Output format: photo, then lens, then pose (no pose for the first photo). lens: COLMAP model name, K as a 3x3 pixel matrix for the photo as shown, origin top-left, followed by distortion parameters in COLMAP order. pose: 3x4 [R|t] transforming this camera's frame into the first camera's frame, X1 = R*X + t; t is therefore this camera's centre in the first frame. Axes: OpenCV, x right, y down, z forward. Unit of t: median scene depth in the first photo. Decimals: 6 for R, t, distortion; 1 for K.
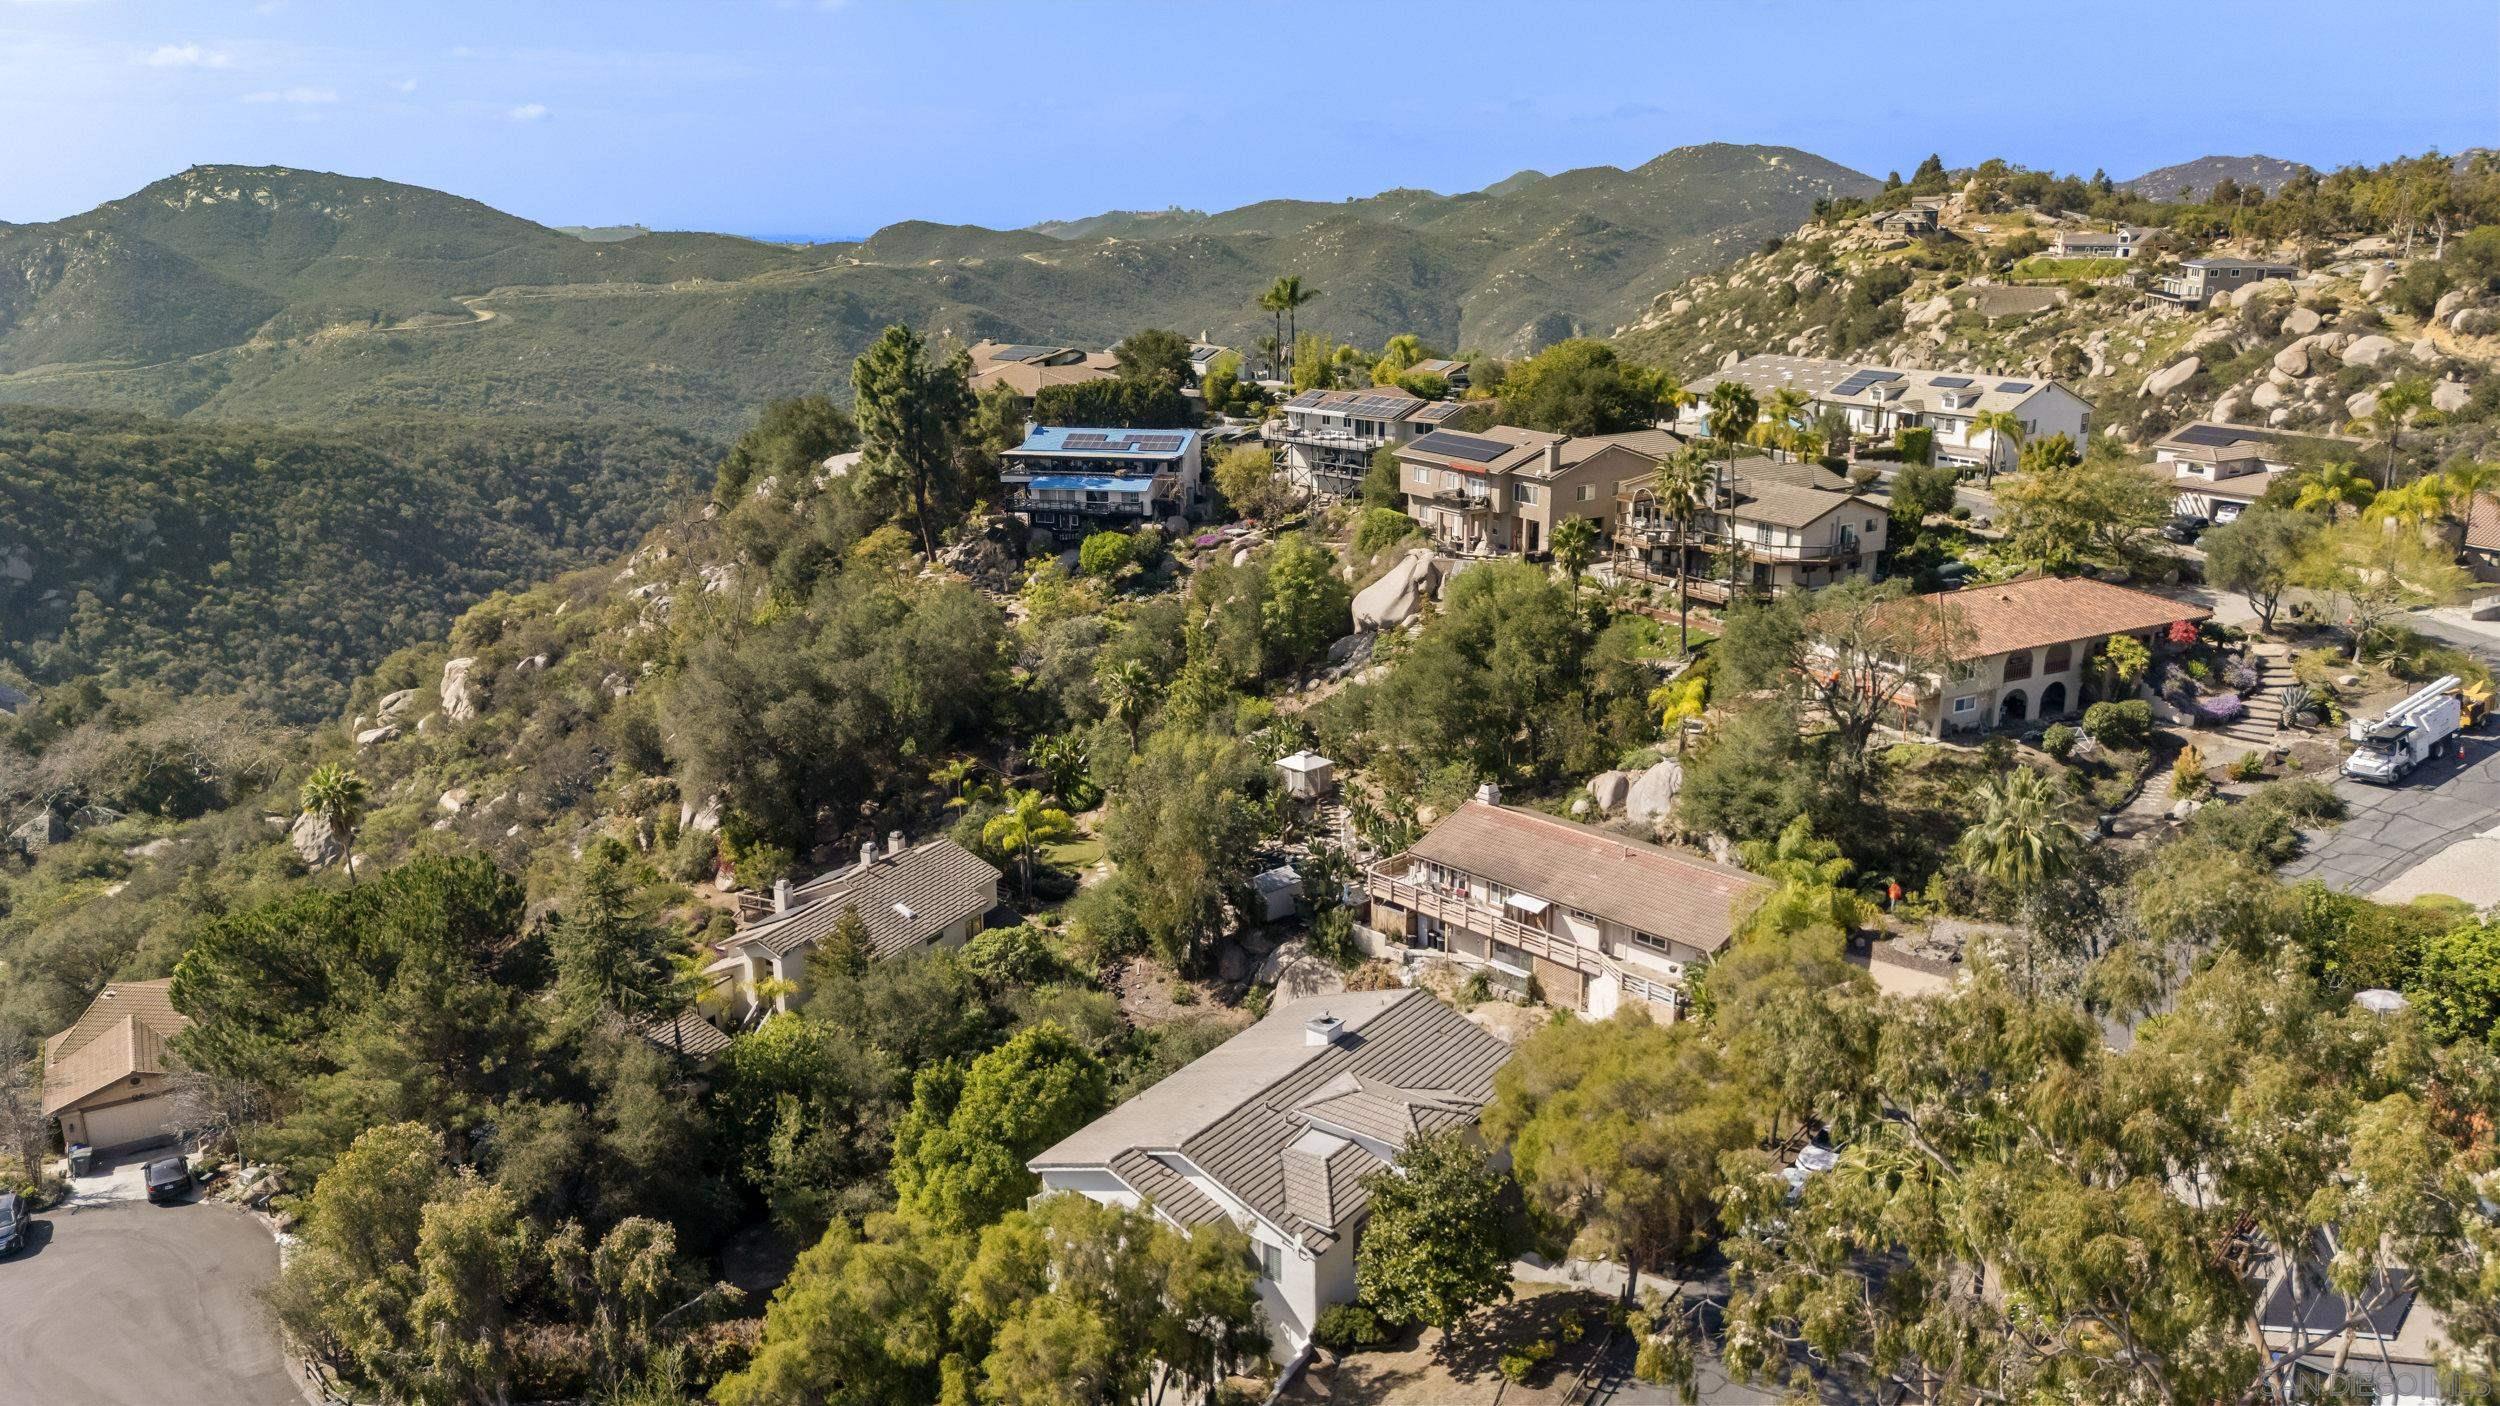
lens RADIAL K [[1819.7, 0, 1250.0], [0, 1819.7, 703.0], [0, 0, 1]] dist [-0.003065, -0.005046]
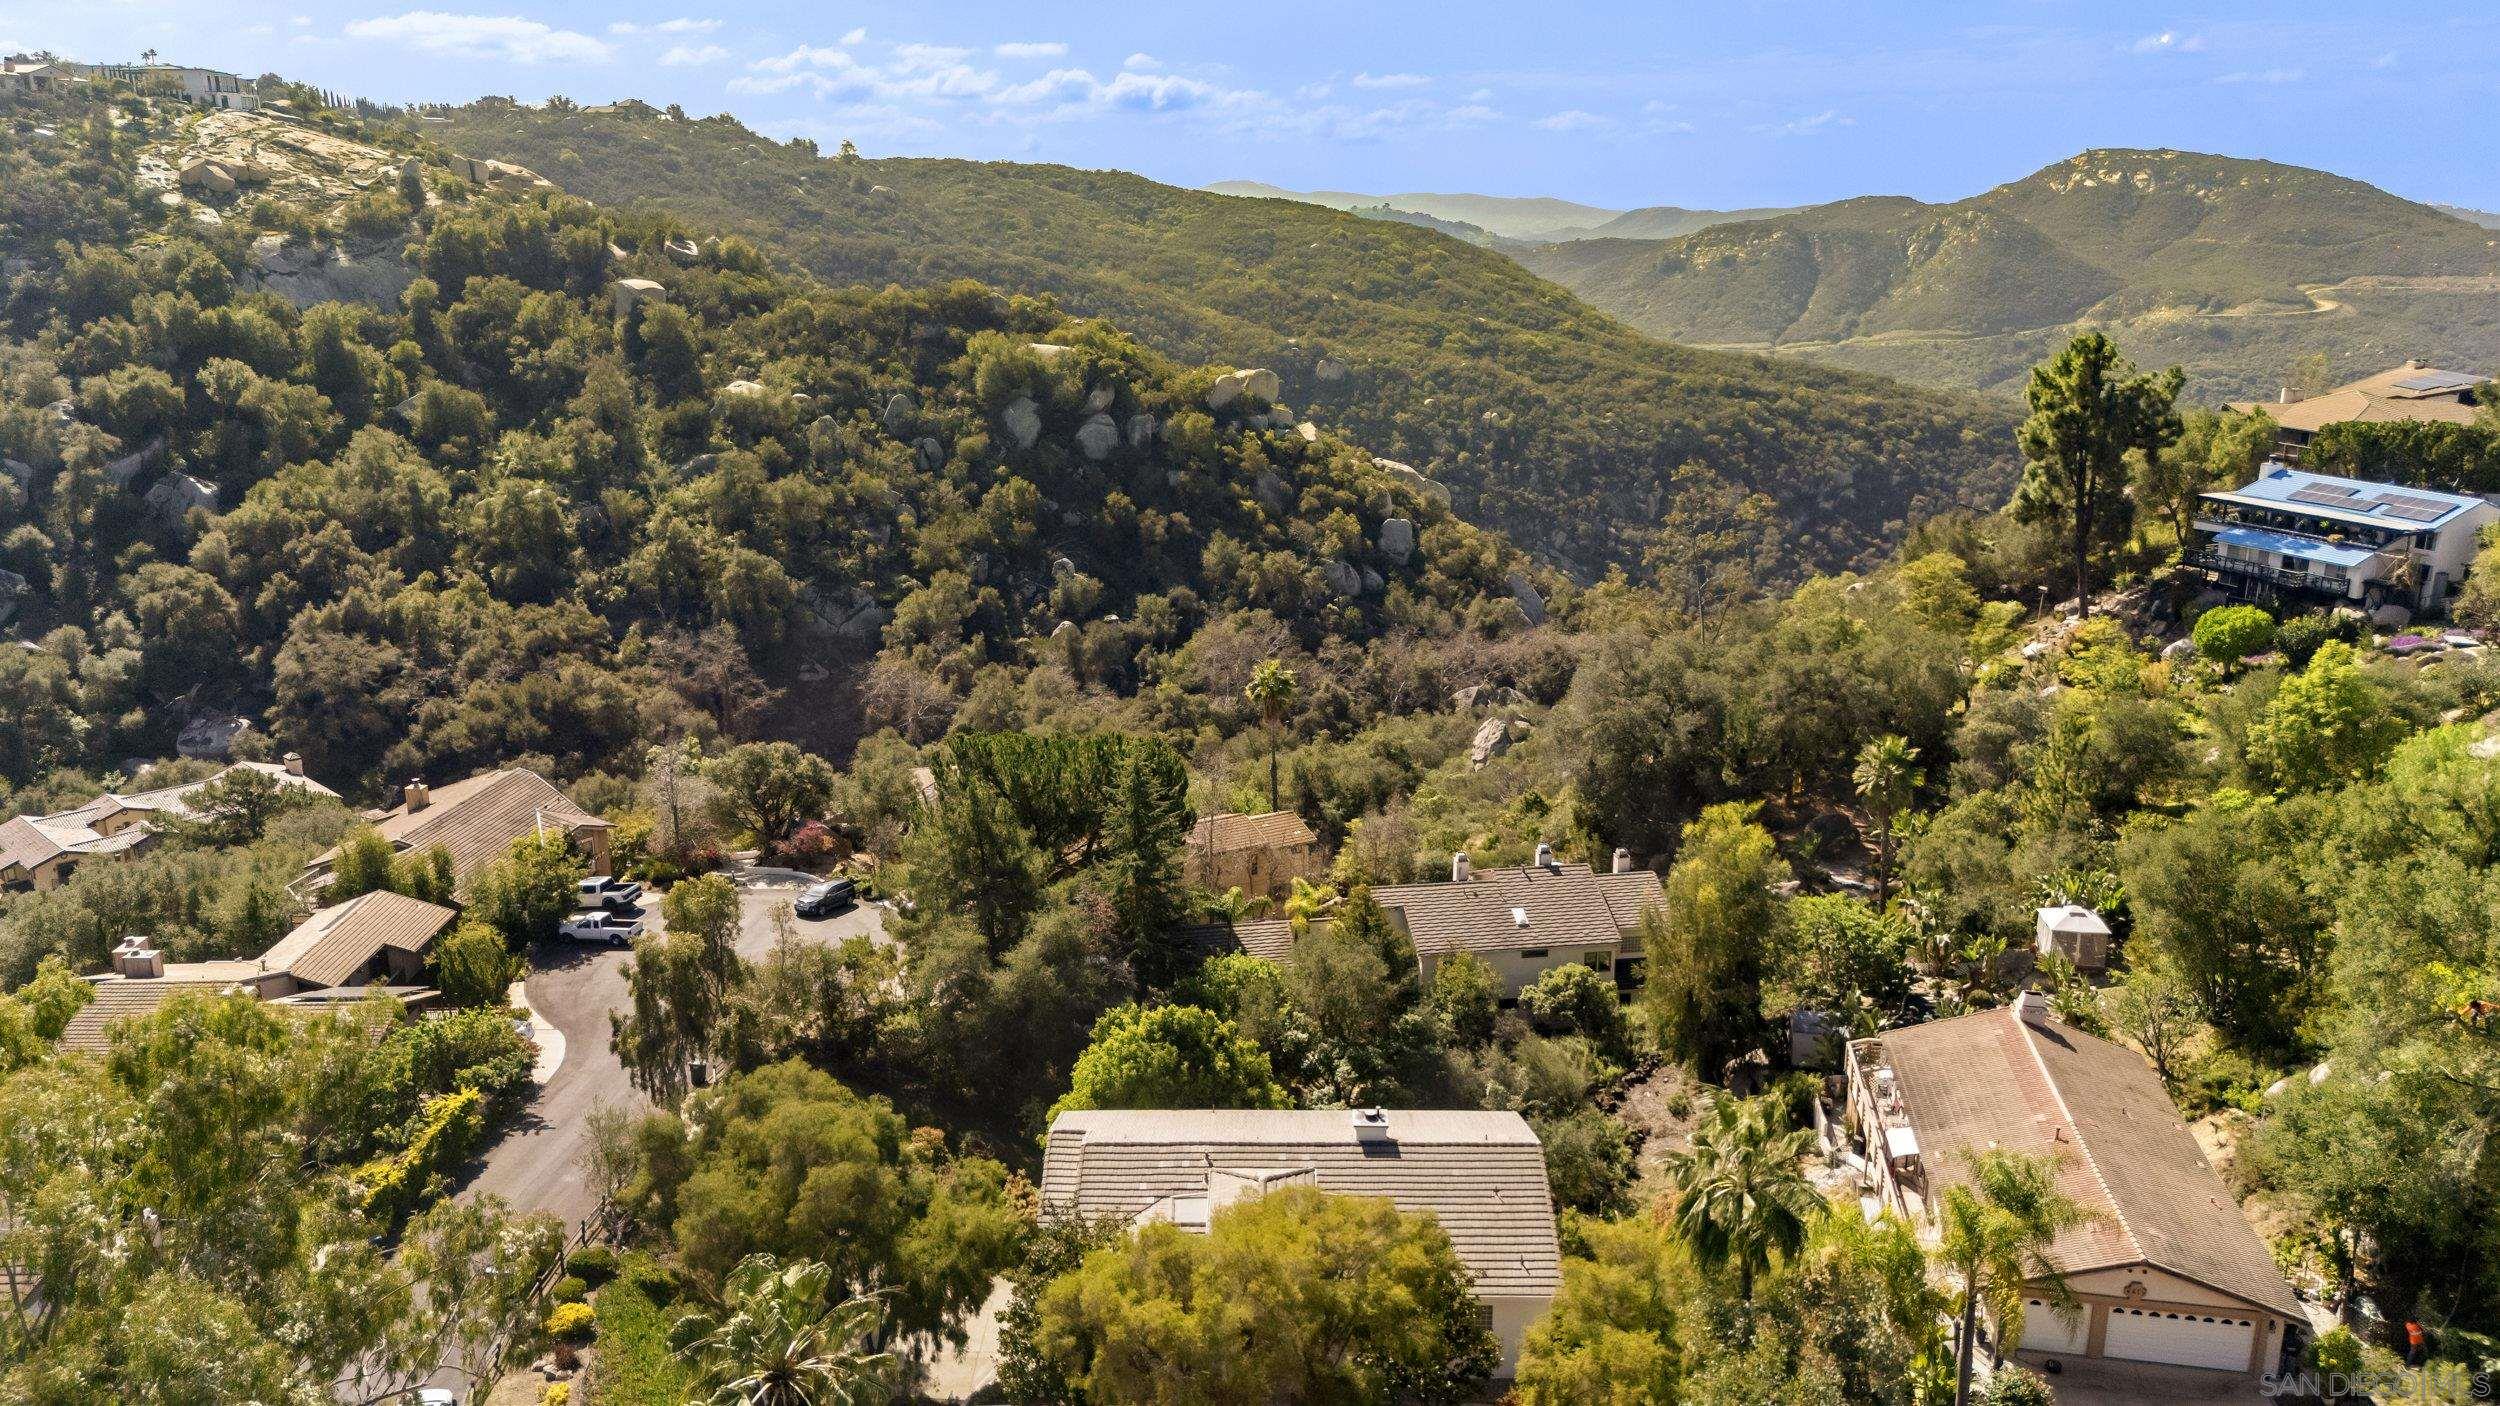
lens RADIAL K [[1819.7, 0, 1250.0], [0, 1819.7, 703.0], [0, 0, 1]] dist [-0.003065, -0.005046]
pose [[0.552756, 0.221203, -0.803449, 0.117752], [-0.213349, 0.969559, 0.120156, -0.020232], [0.805570, 0.104998, 0.583123, 0.070745]]
